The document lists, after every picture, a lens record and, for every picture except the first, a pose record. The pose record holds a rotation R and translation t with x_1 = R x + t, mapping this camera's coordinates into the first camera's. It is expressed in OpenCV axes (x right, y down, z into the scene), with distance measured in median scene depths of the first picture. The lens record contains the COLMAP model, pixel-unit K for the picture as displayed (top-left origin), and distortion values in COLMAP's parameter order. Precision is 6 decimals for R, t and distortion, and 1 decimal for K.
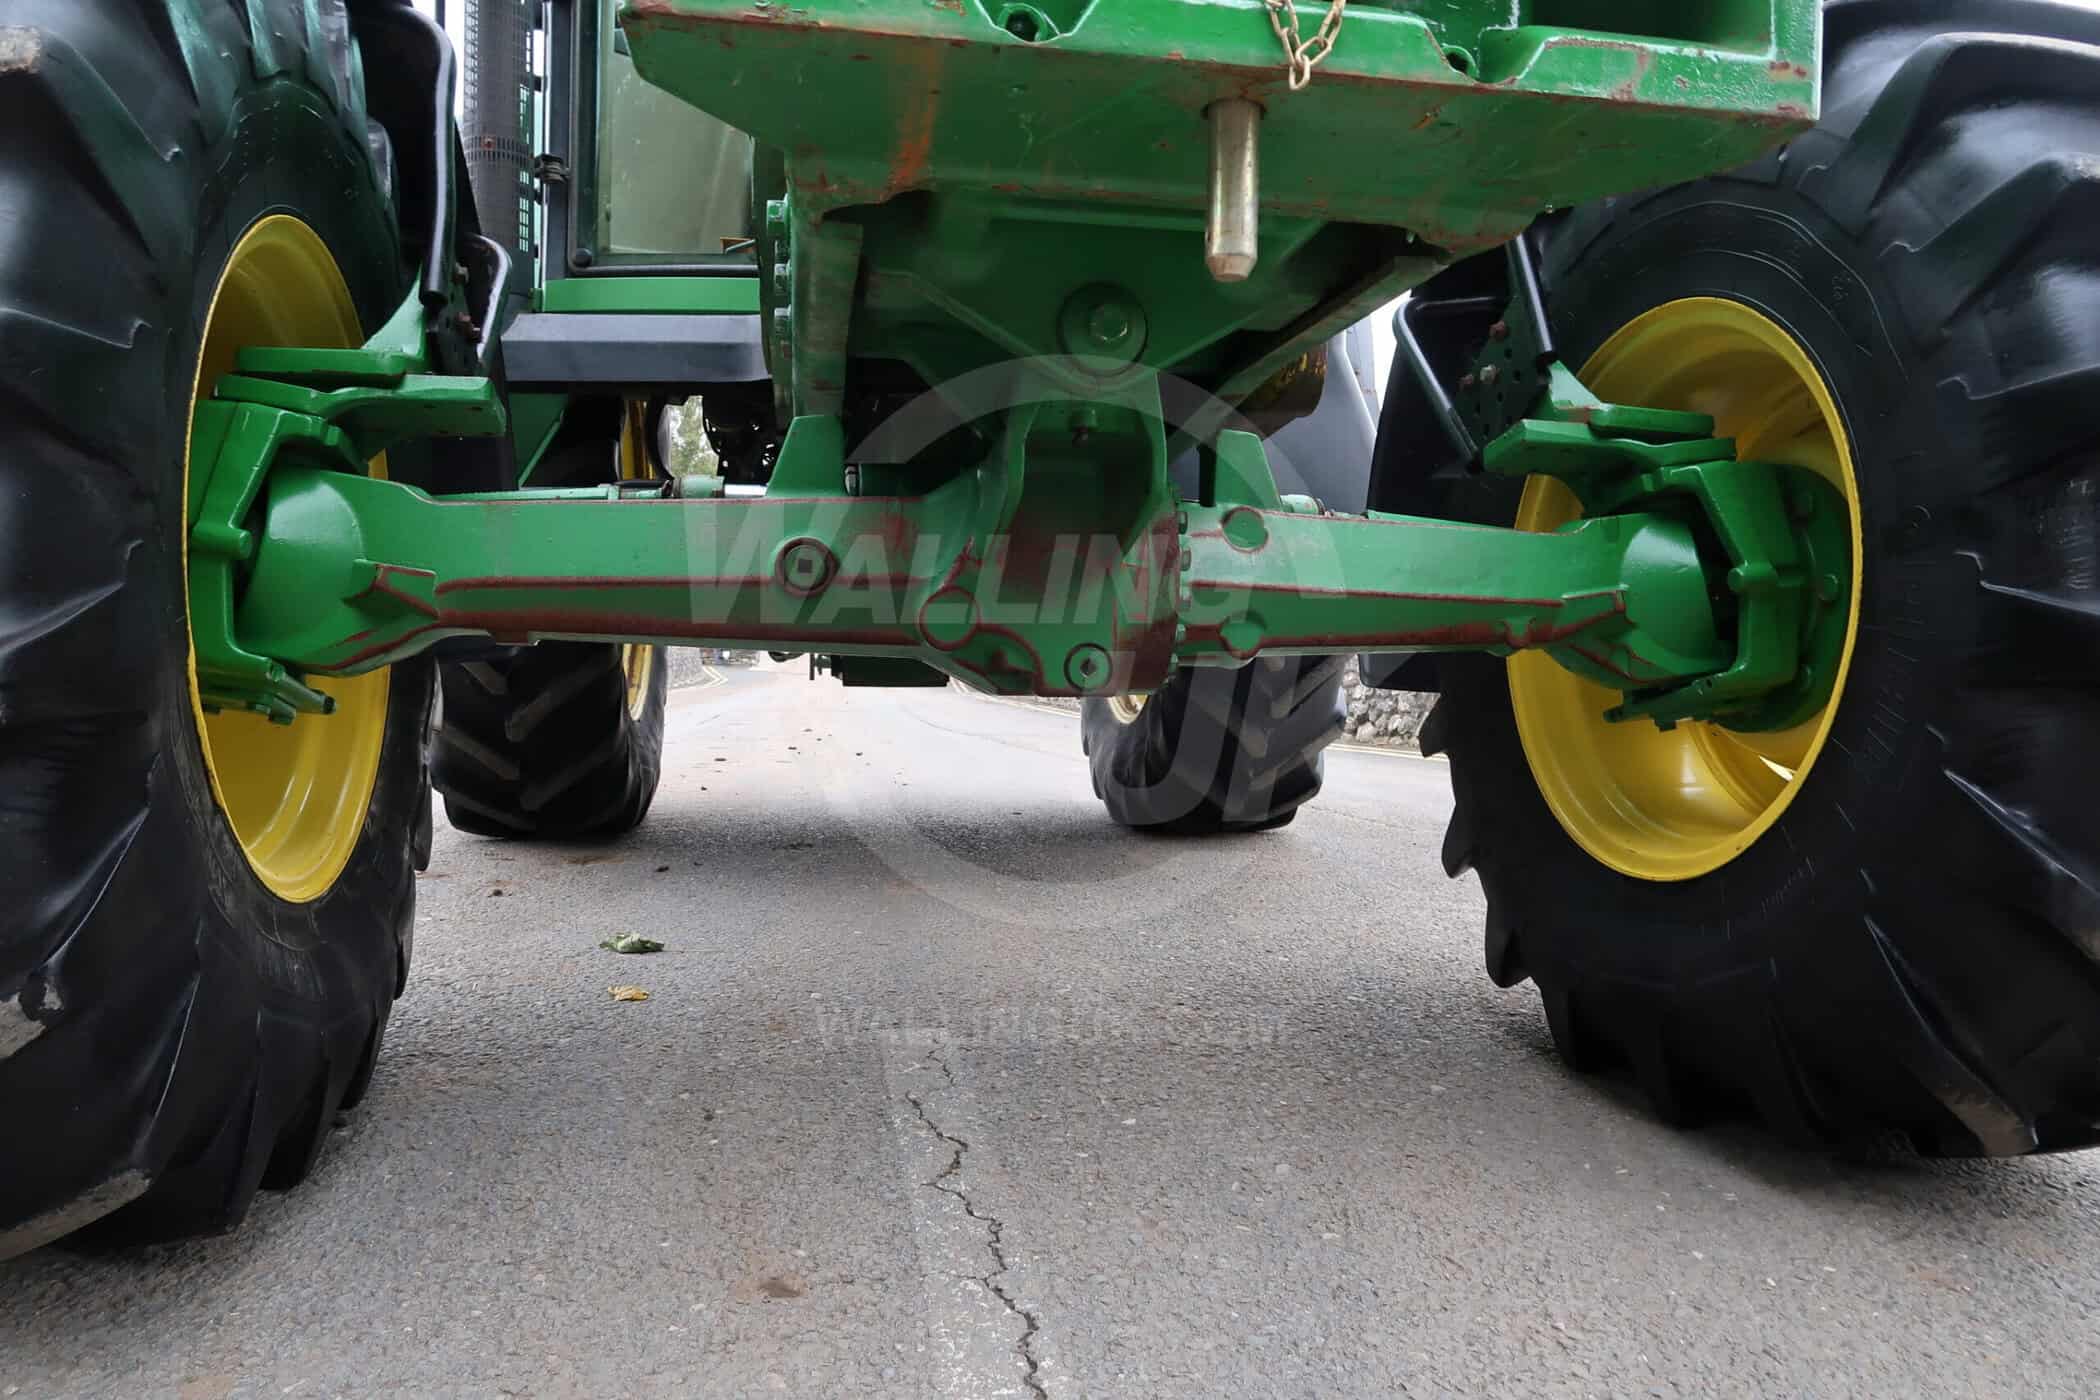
lens RADIAL K [[1445.5, 0, 1045.2], [0, 1445.5, 693.3], [0, 0, 1]] dist [-0.027661, 0.009594]
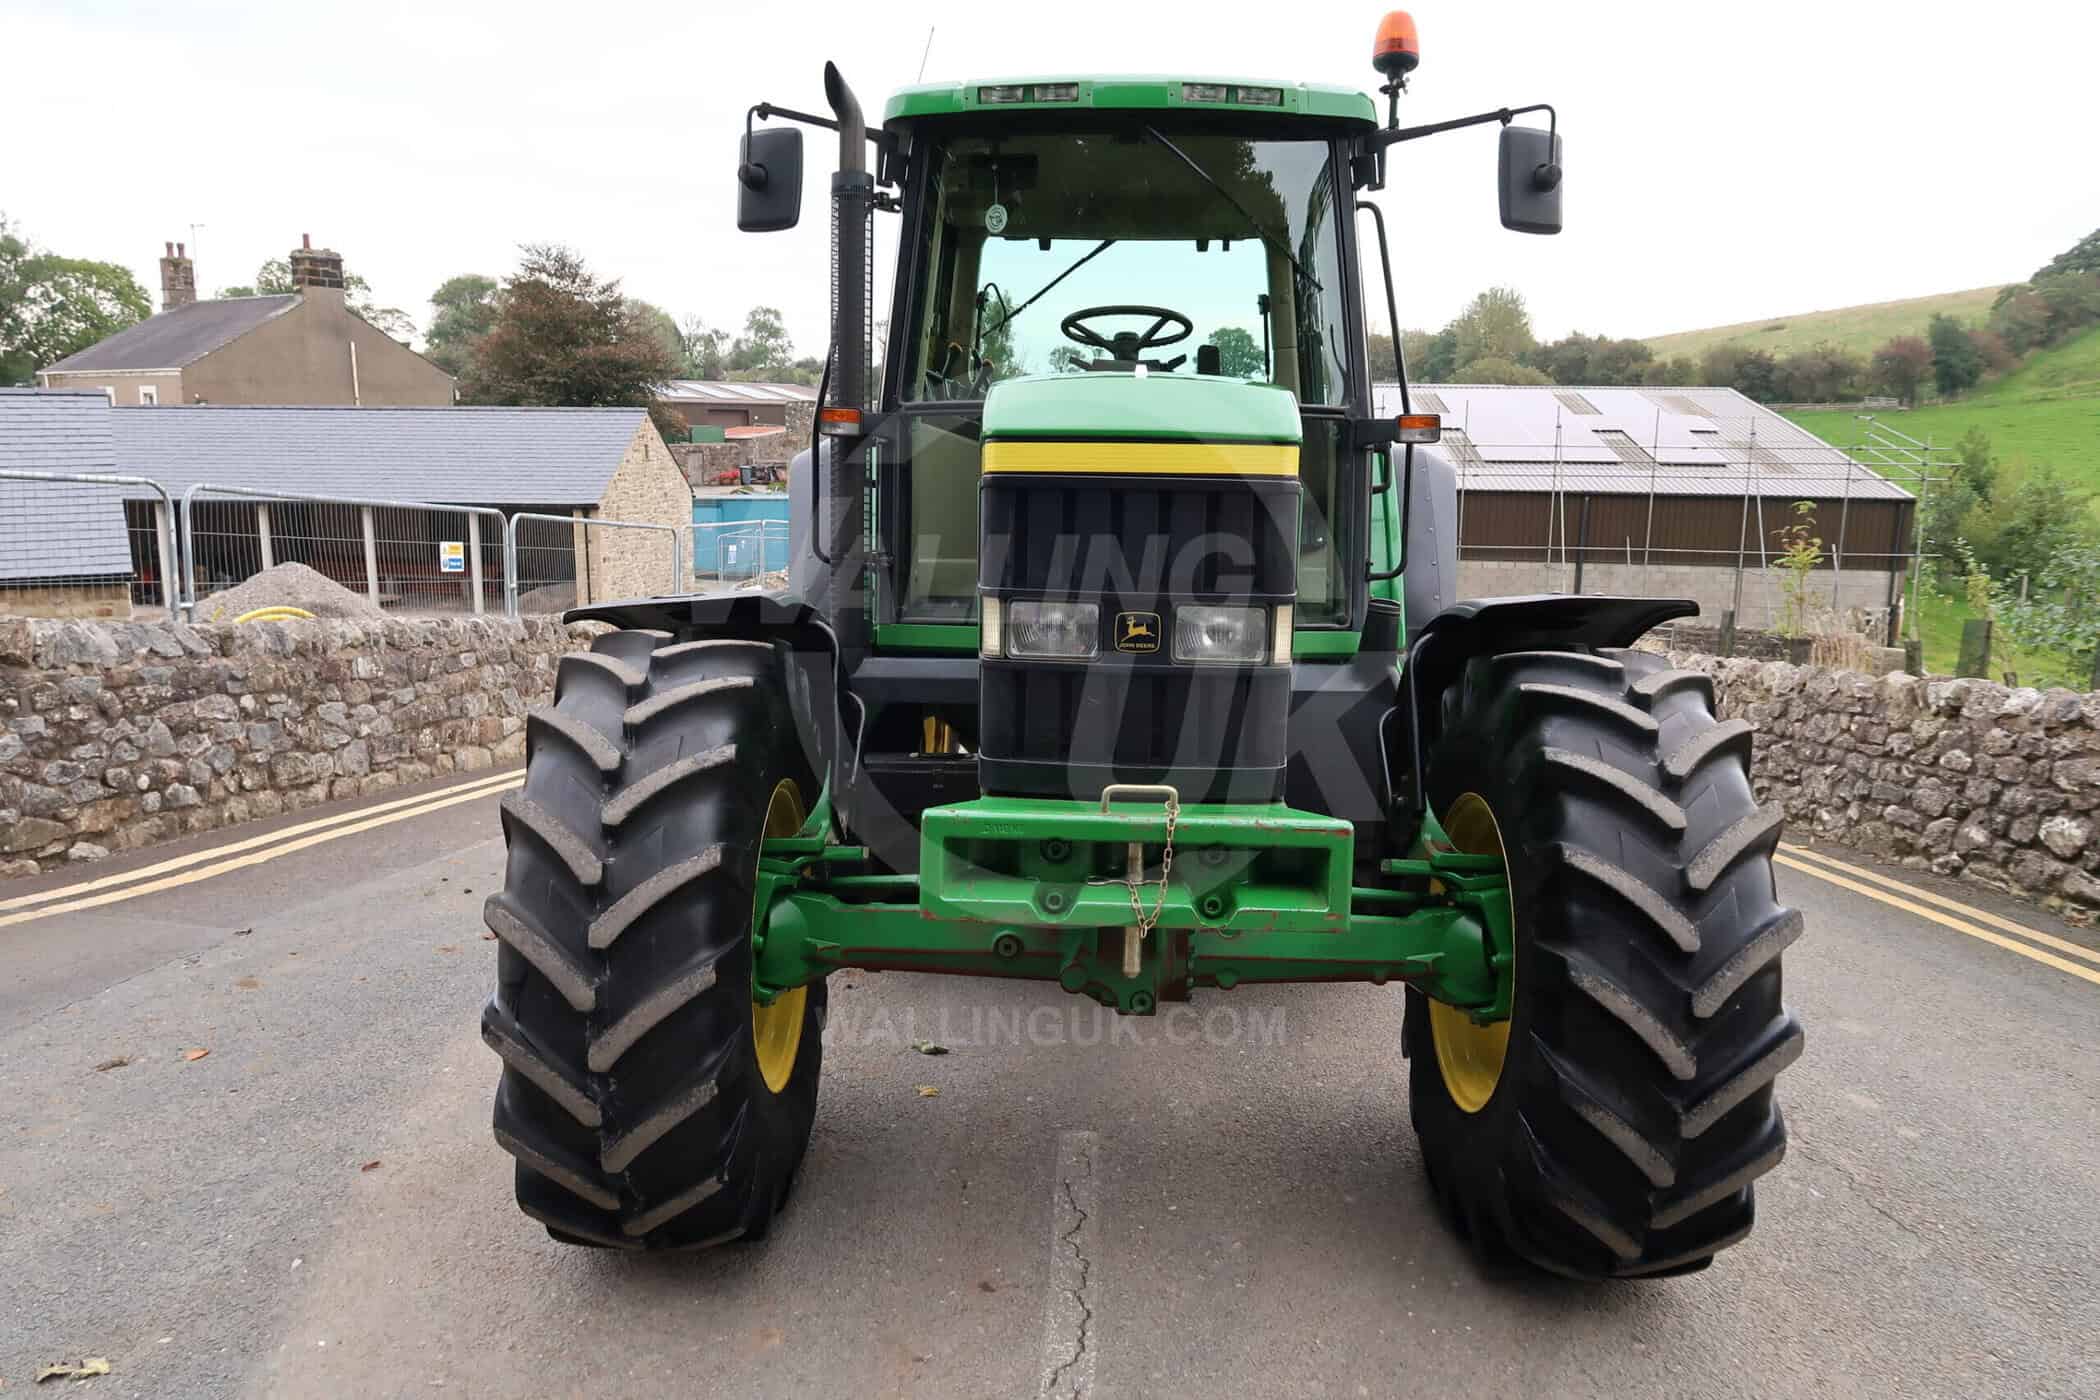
lens RADIAL K [[1445.5, 0, 1045.2], [0, 1445.5, 693.3], [0, 0, 1]] dist [-0.027661, 0.009594]
pose [[0.978828, 0.021803, -0.203520, 0.303500], [-0.008783, 0.997869, 0.064660, -0.585820], [0.204496, -0.061504, 0.976933, -1.006837]]
